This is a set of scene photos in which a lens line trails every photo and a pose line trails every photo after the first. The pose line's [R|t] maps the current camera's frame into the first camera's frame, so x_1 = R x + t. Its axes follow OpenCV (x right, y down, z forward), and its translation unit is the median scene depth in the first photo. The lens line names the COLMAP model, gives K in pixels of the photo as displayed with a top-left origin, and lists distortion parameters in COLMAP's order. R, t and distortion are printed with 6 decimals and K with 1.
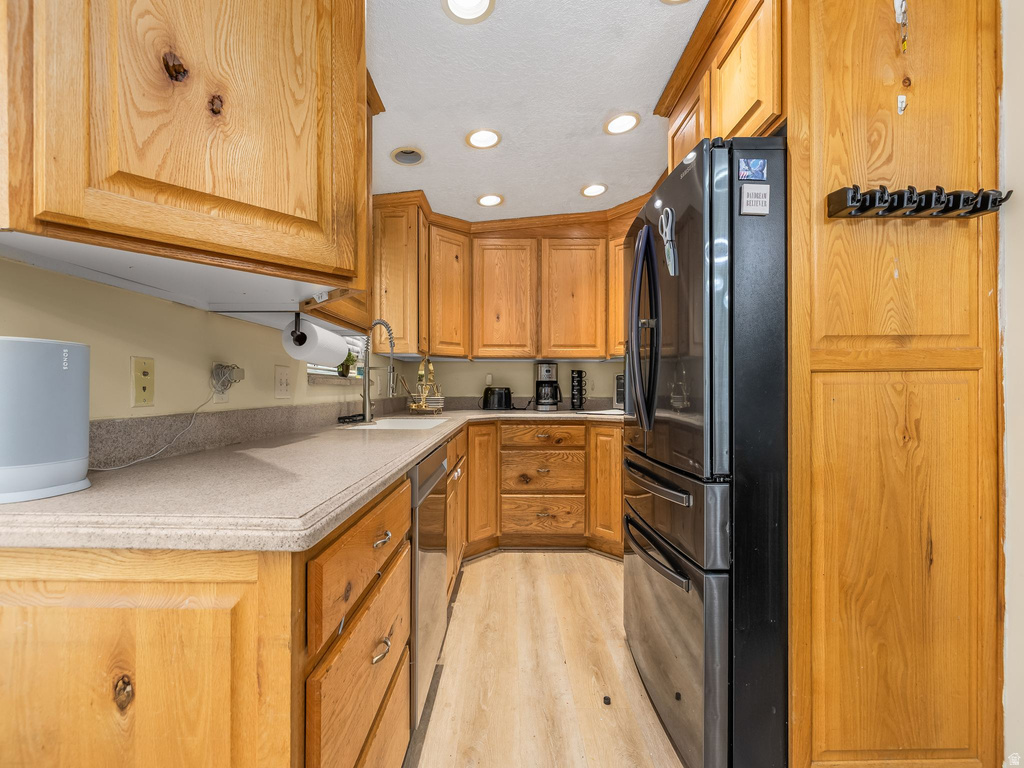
lens RADIAL K [[431.4, 0, 509.5], [0, 431.4, 387.7], [0, 0, 1]] dist [-0.000926, -0.000075]
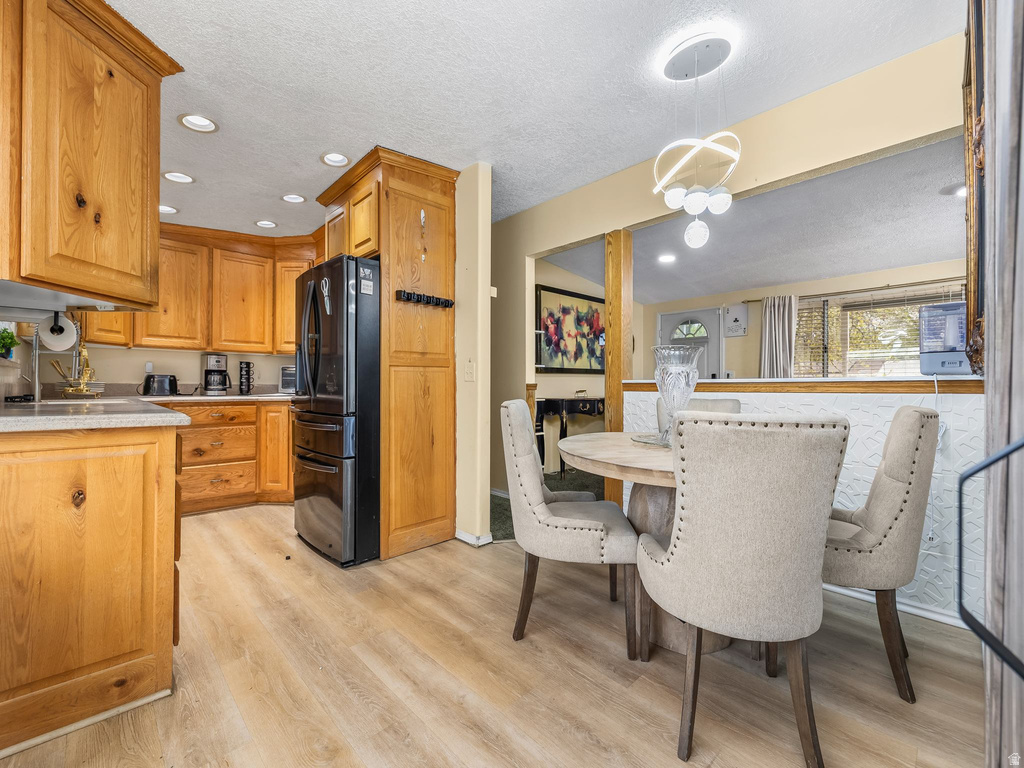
lens RADIAL K [[431.4, 0, 509.4], [0, 431.4, 385.2], [0, 0, 1]] dist [-0.000926, -0.000075]
pose [[0.717705, 0.002473, 0.696343, -0.436549], [-0.003784, 0.999993, 0.000350, 0.062665], [-0.696337, -0.002886, 0.717709, -1.078614]]
